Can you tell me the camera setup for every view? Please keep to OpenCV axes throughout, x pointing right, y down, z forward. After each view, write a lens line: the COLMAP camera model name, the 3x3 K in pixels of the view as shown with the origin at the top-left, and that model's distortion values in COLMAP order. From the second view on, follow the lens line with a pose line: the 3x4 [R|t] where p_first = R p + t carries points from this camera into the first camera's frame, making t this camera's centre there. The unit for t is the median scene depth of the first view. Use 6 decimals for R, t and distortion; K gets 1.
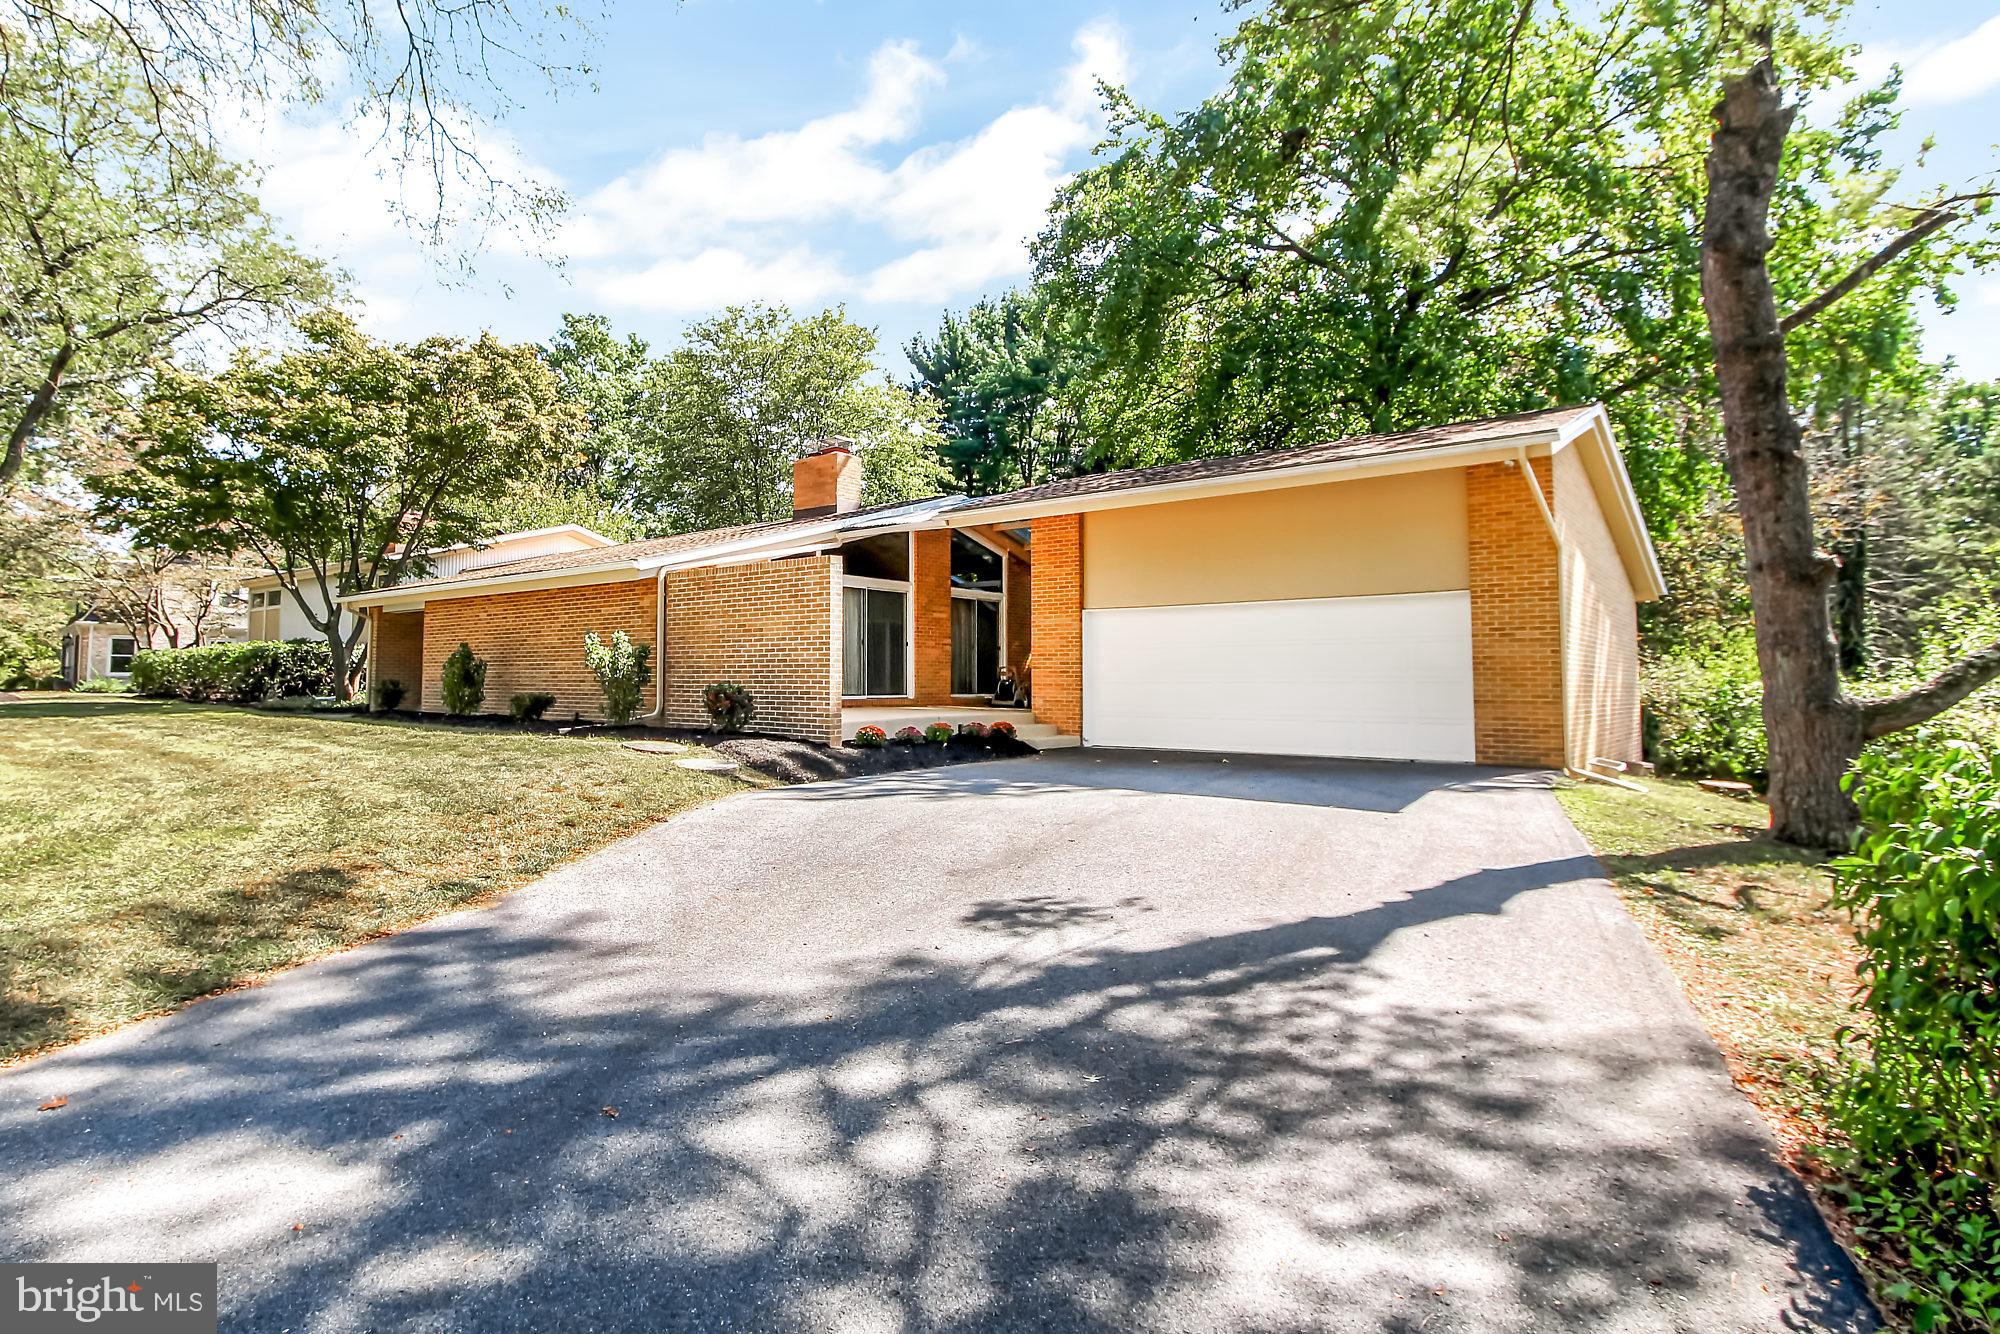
lens RADIAL K [[911.9, 0, 1000.0], [0, 911.9, 667.0], [0, 0, 1]] dist [0.000948, 0.000055]
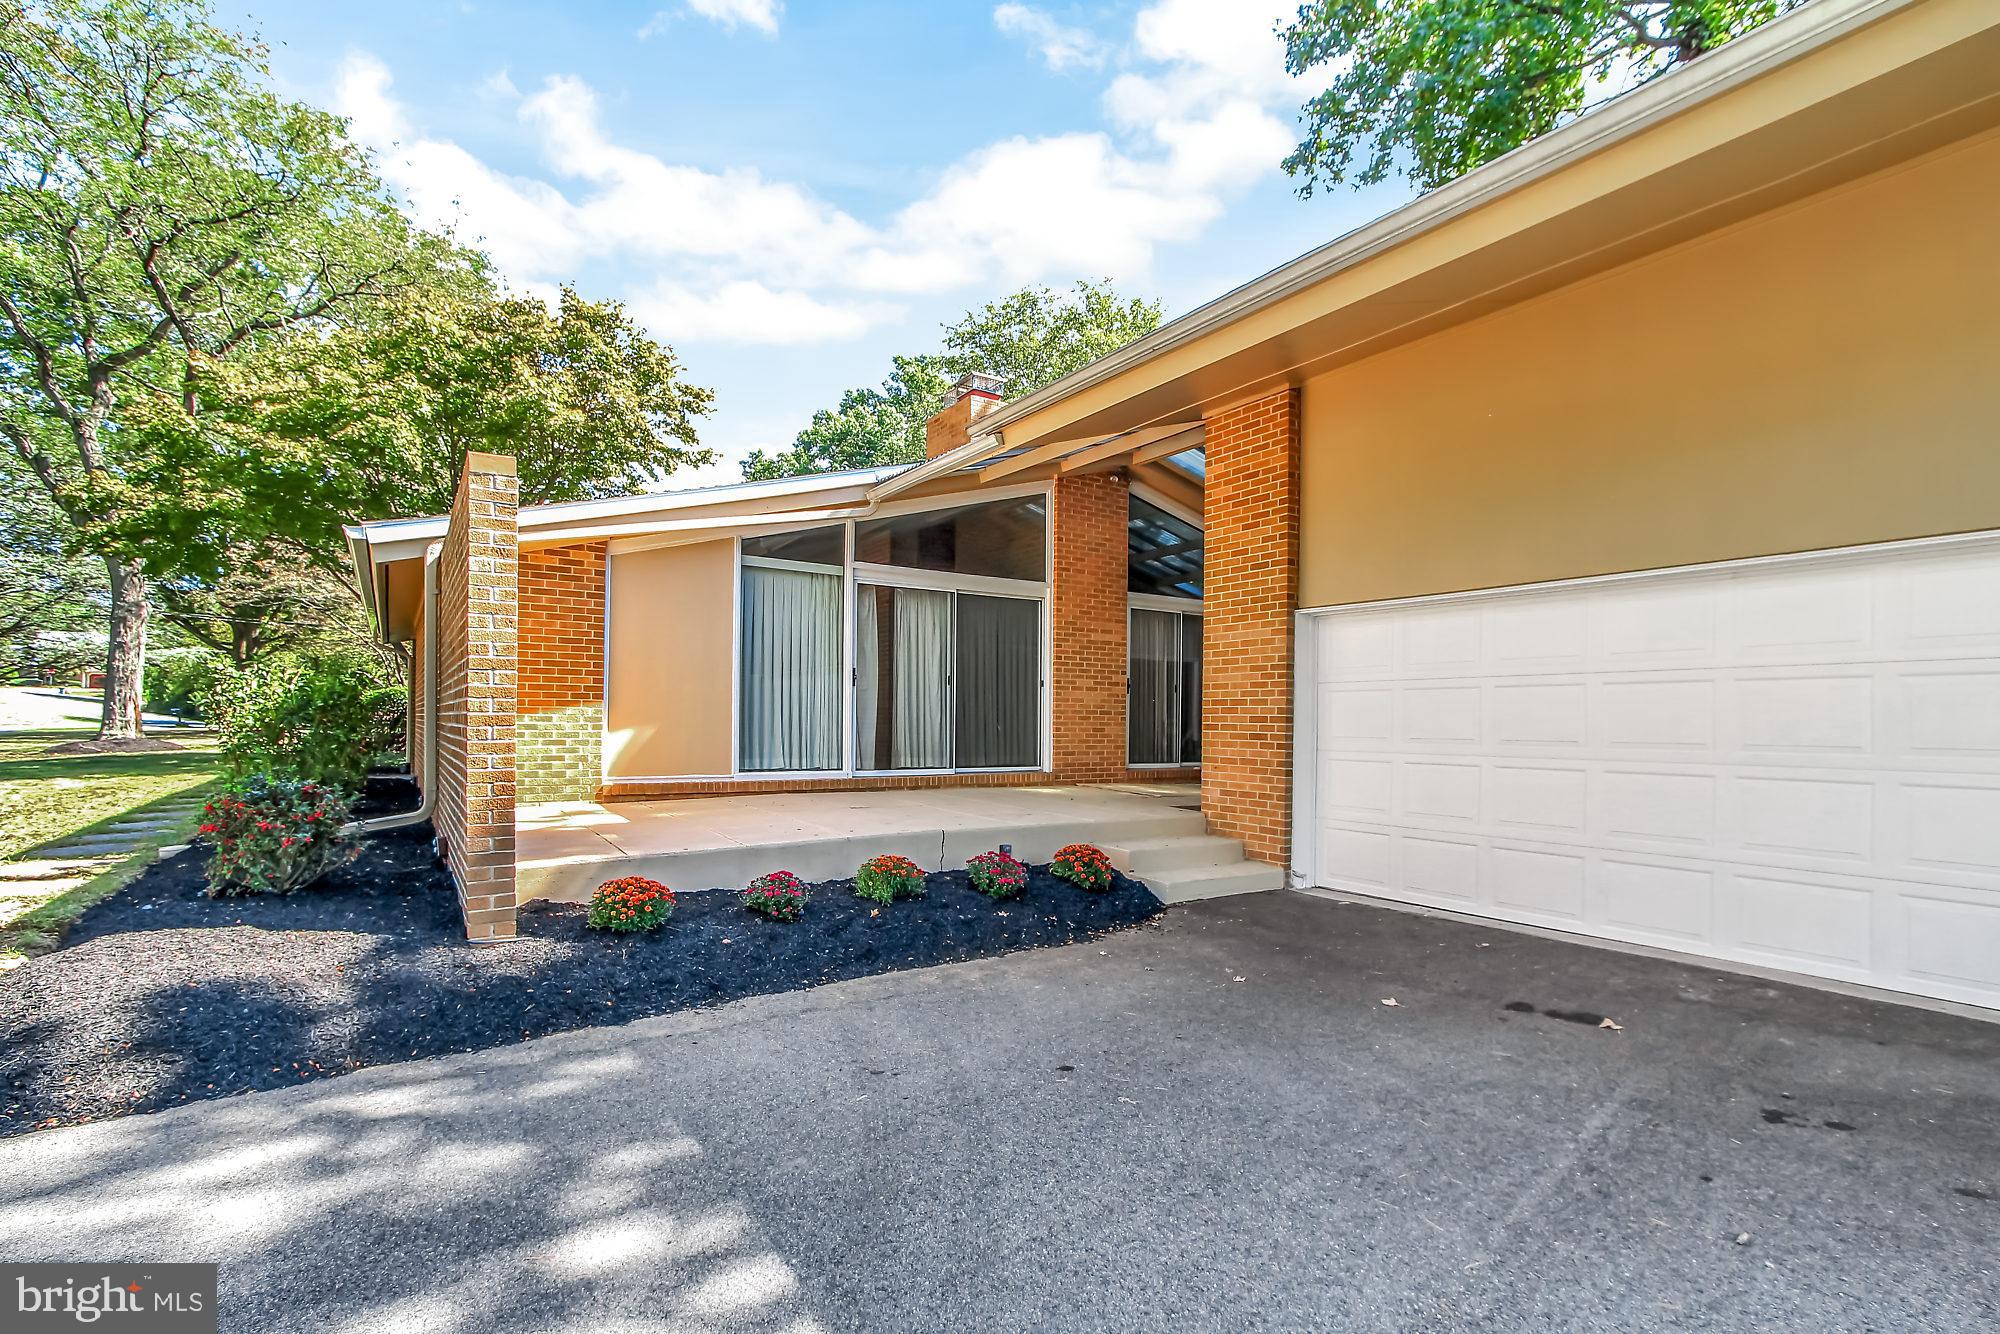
lens RADIAL K [[987.2, 0, 1006.0], [0, 987.2, 737.5], [0, 0, 1]] dist [0.002122, 0.000252]
pose [[0.942642, 0.014855, -0.333473, 0.109516], [-0.006375, 0.999628, 0.026510, -0.006823], [0.333743, -0.022864, 0.942387, 0.401289]]
